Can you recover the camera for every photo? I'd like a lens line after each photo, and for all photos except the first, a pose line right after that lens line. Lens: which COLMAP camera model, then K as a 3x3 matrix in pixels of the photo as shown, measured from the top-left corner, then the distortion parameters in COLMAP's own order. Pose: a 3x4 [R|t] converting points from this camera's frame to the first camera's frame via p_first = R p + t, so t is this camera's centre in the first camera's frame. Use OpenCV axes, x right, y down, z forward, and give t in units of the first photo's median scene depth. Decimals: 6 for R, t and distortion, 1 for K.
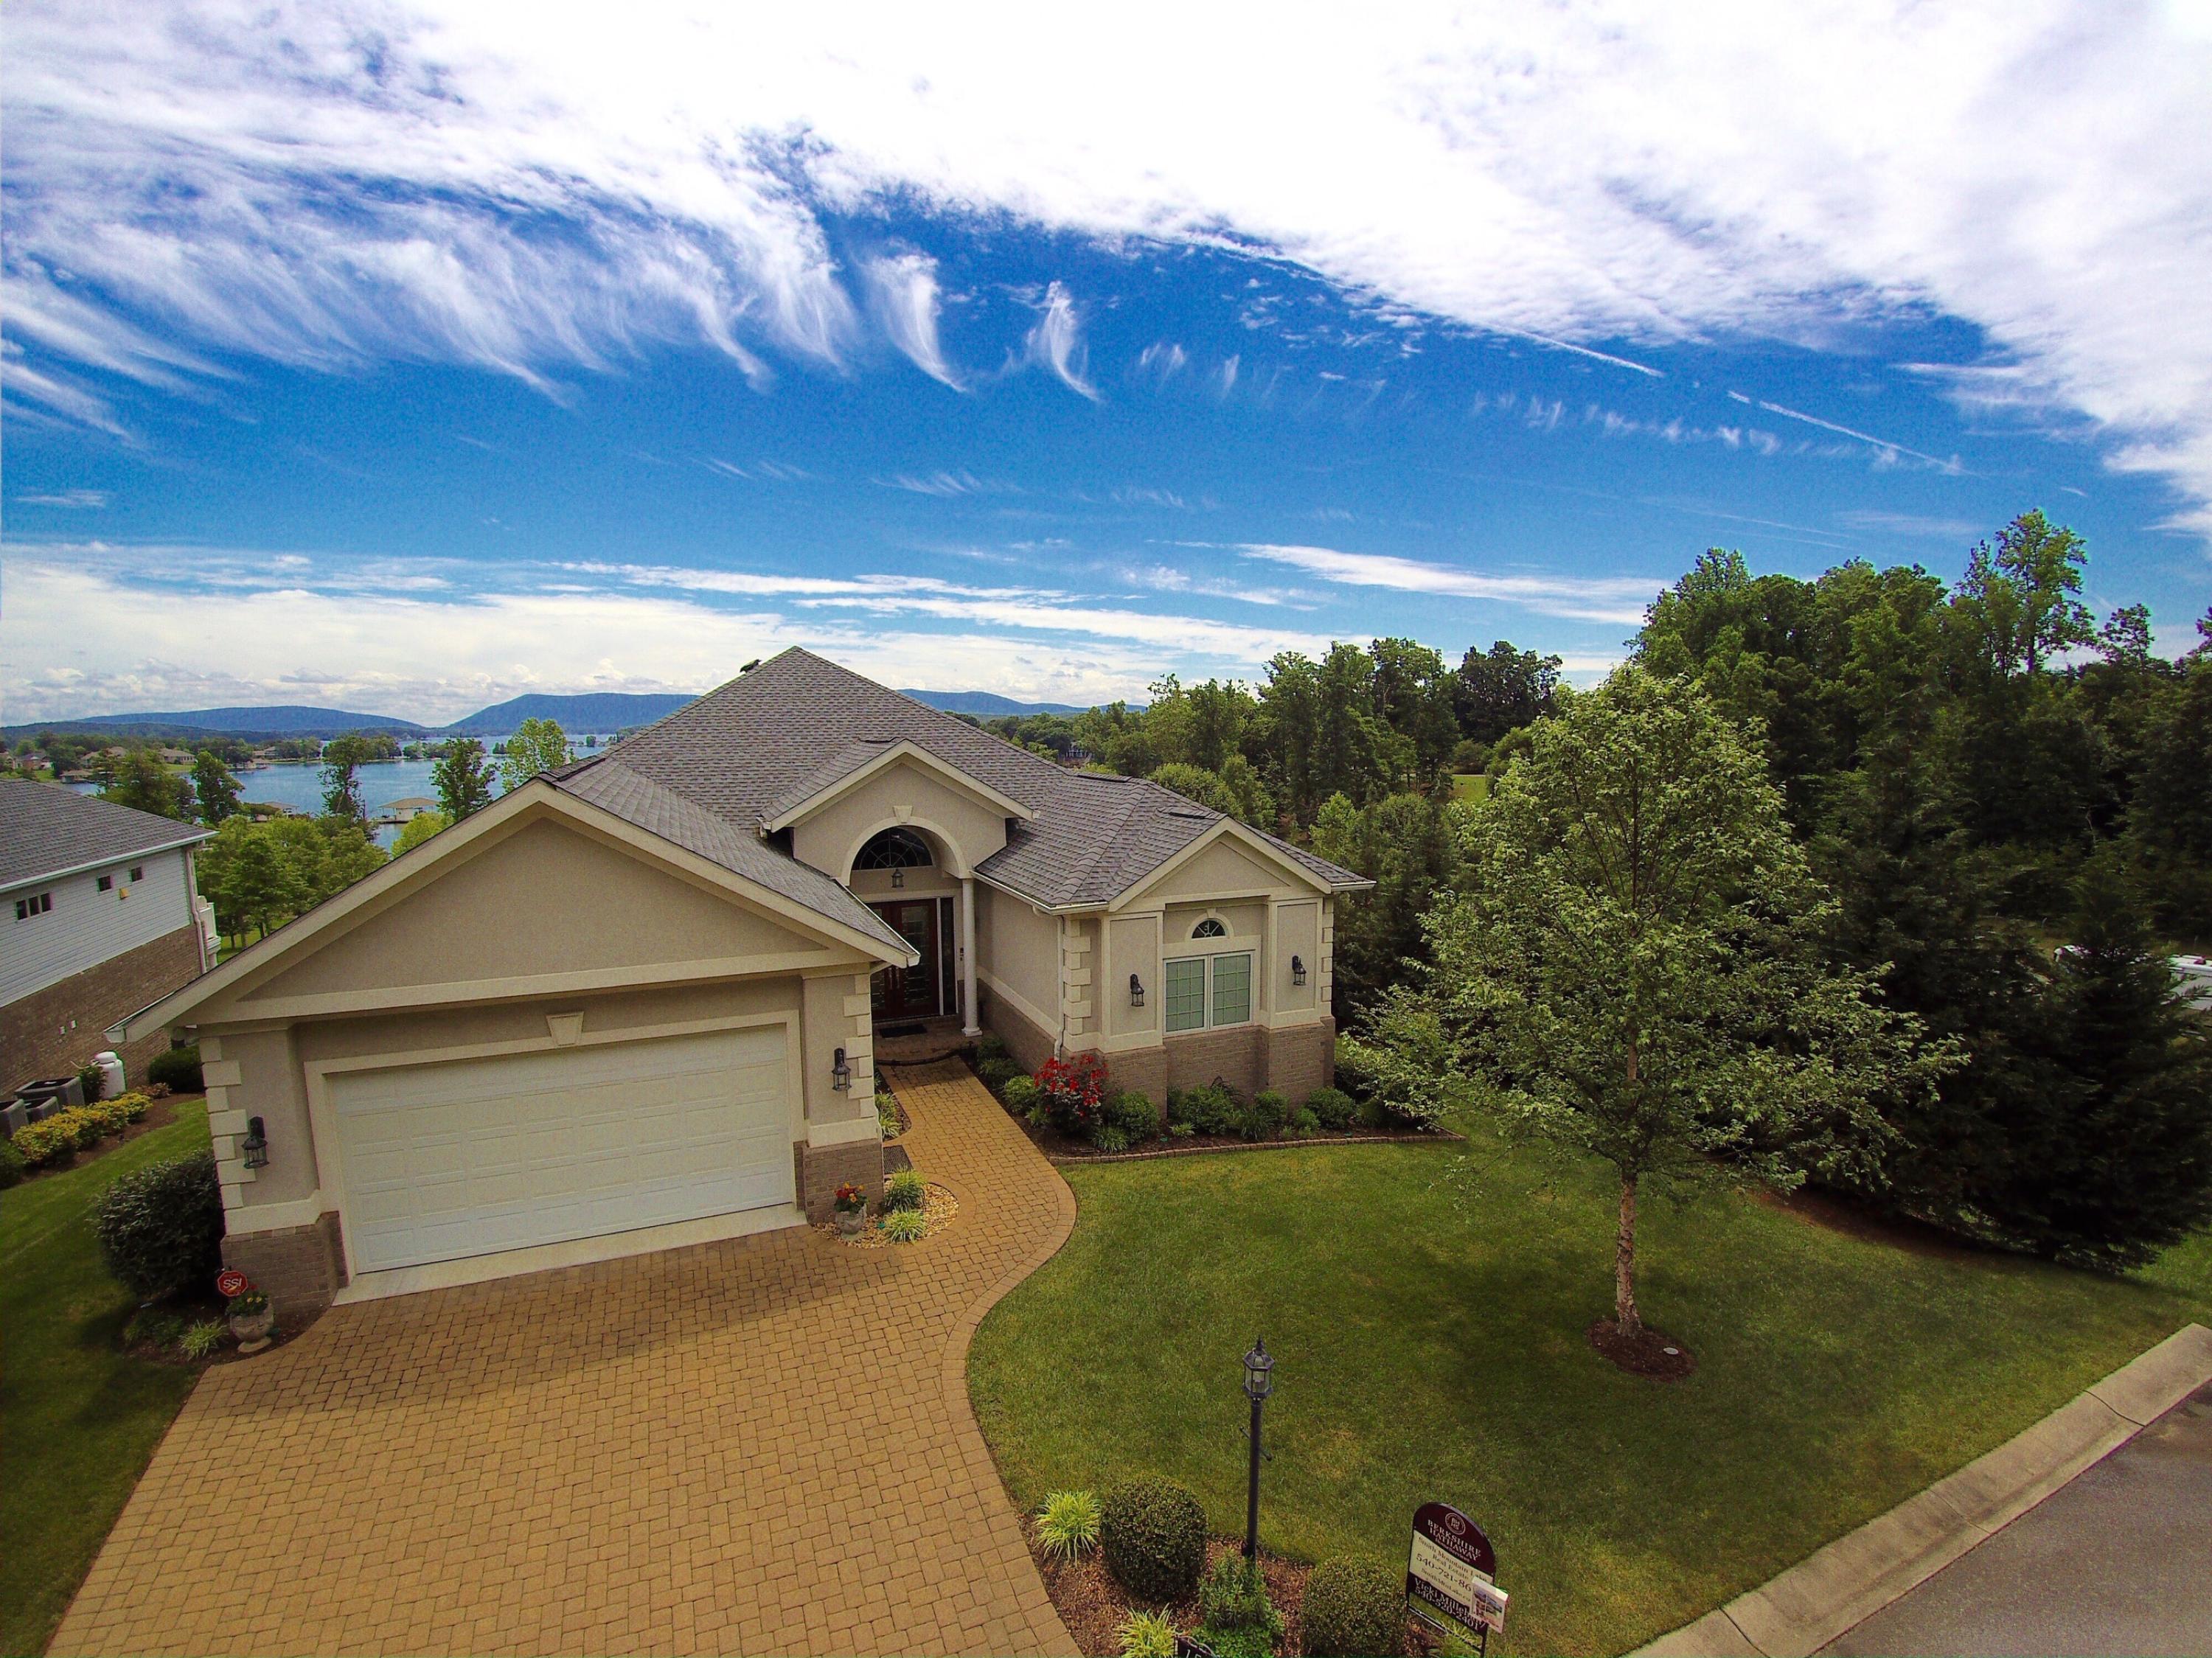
lens RADIAL K [[1009.5, 0, 1102.8], [0, 1009.5, 849.4], [0, 0, 1]] dist [-0.032761, -0.015391]
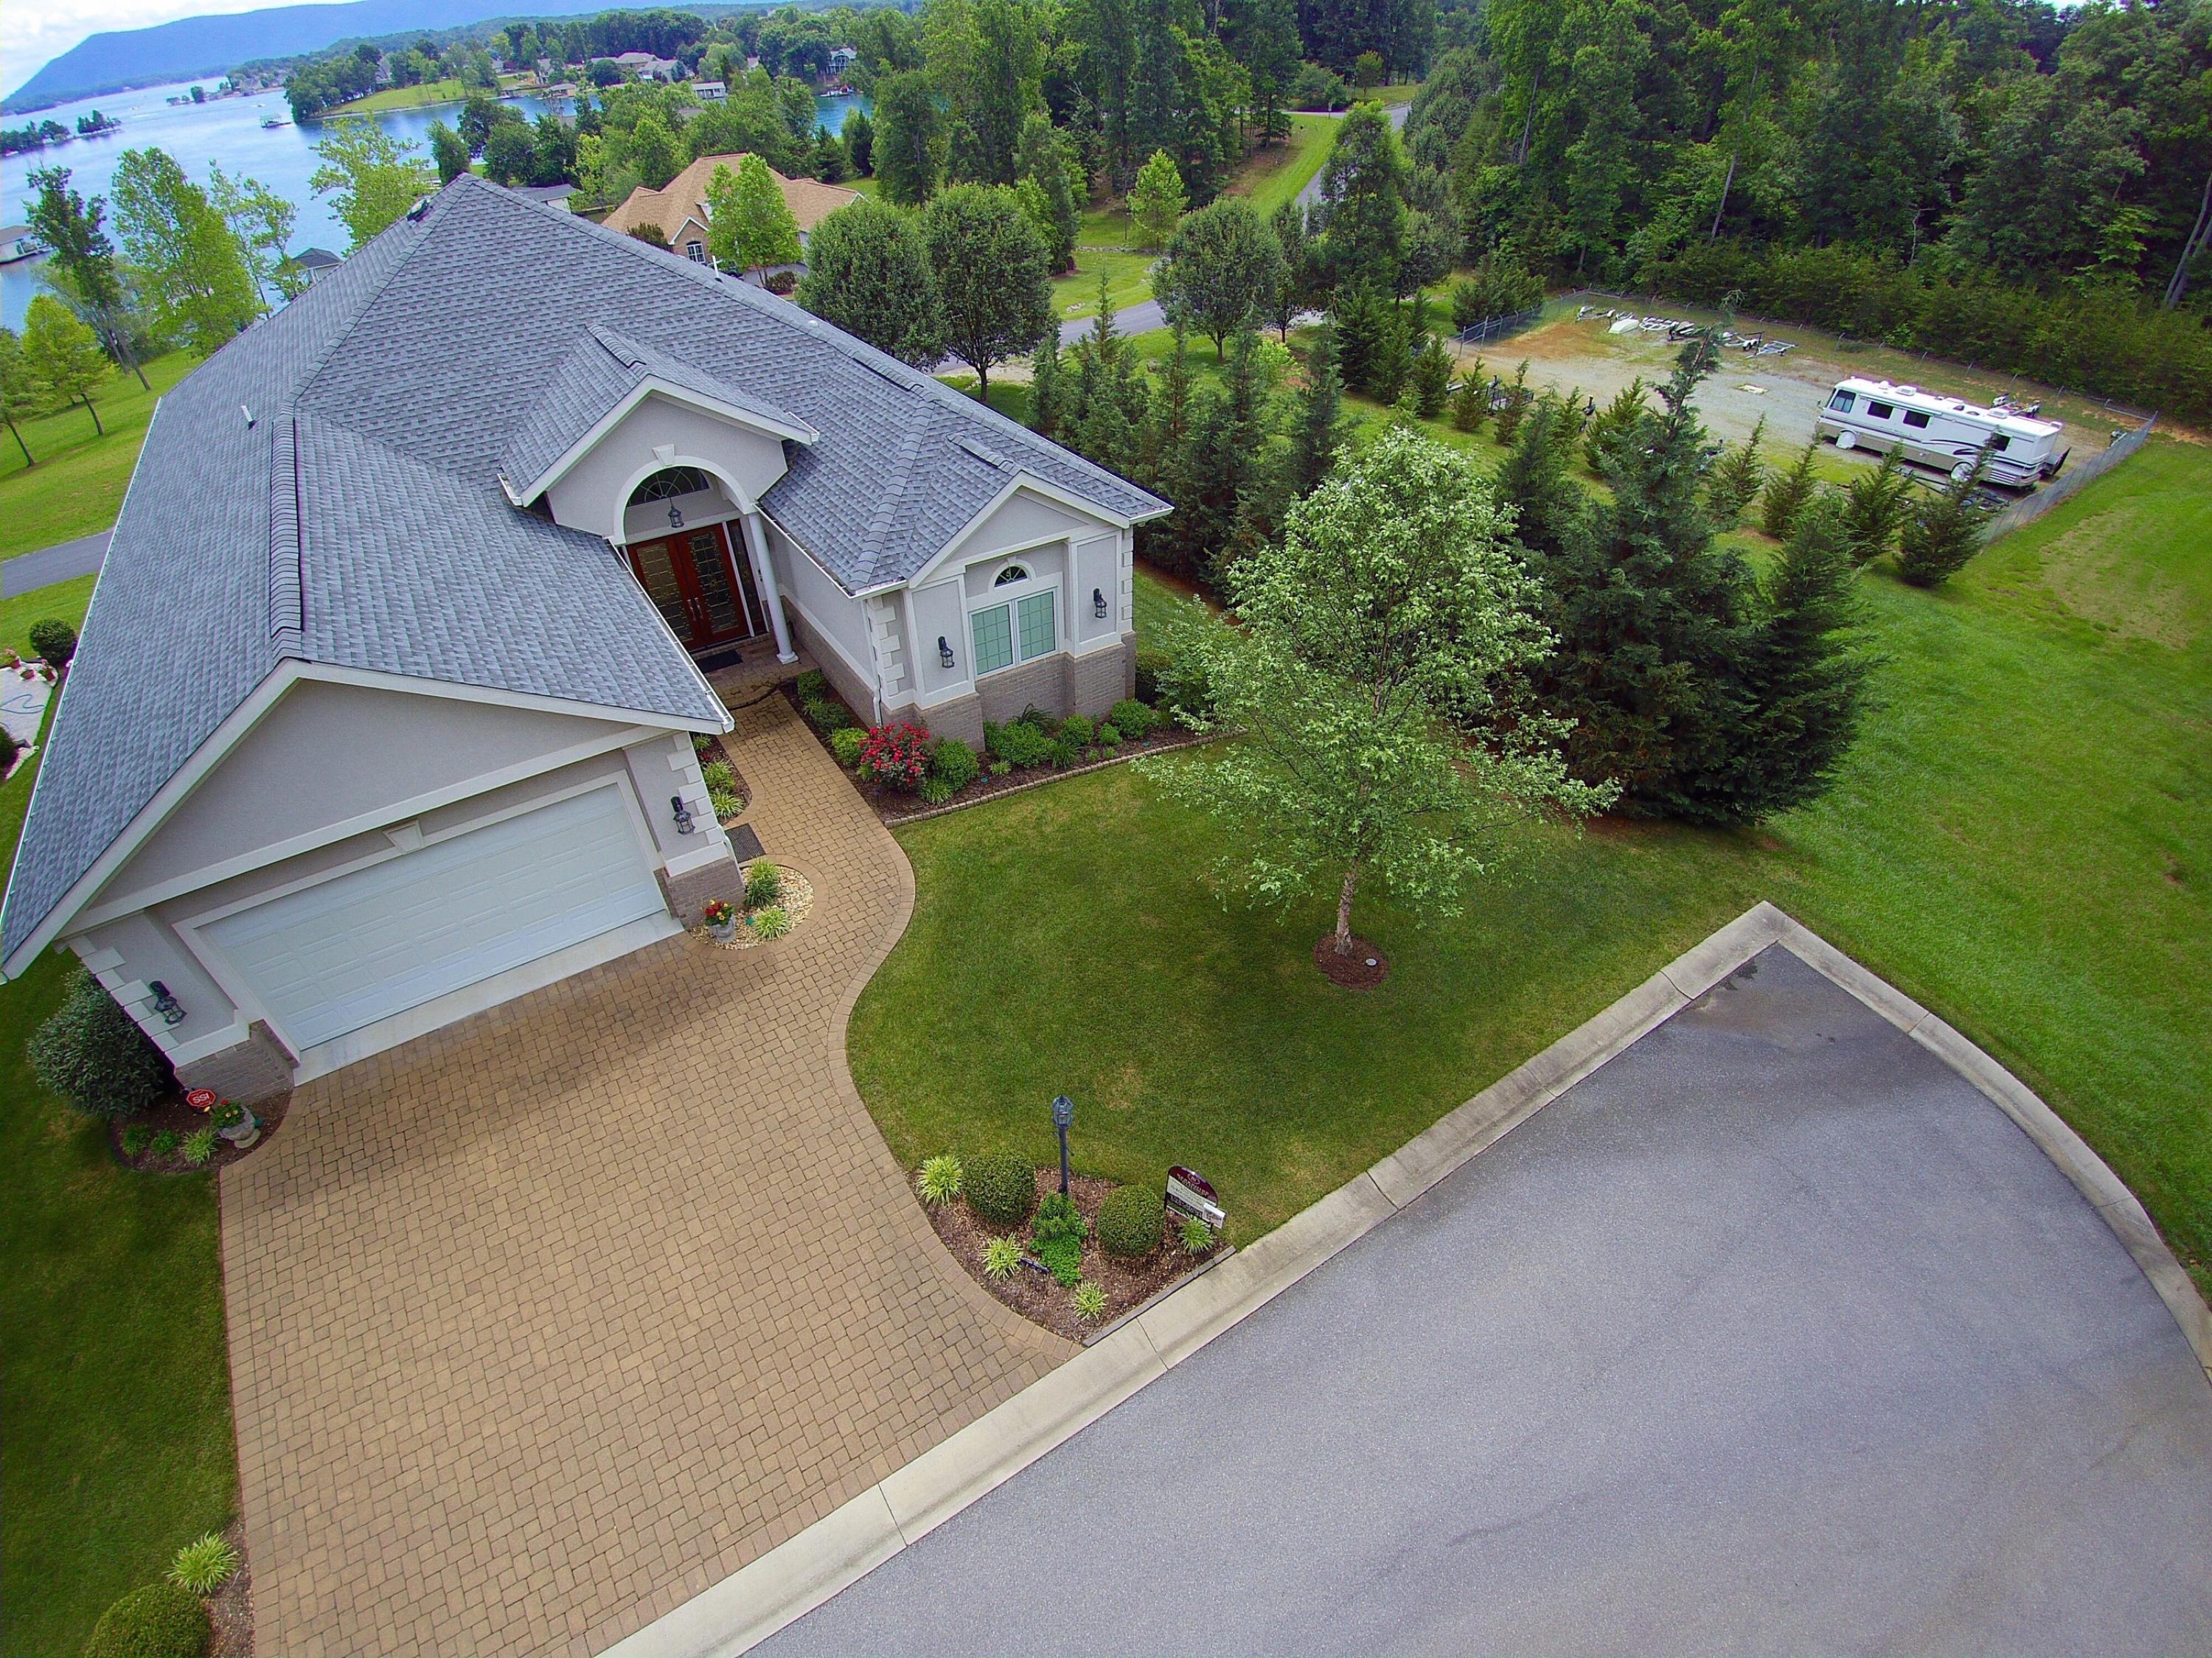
lens RADIAL K [[1009.5, 0, 1102.8], [0, 1009.5, 849.4], [0, 0, 1]] dist [-0.032761, -0.015391]
pose [[0.983748, -0.118048, 0.135294, 0.035221], [0.023272, 0.830969, 0.555831, -0.330471], [-0.178040, -0.543649, 0.820212, 0.008552]]
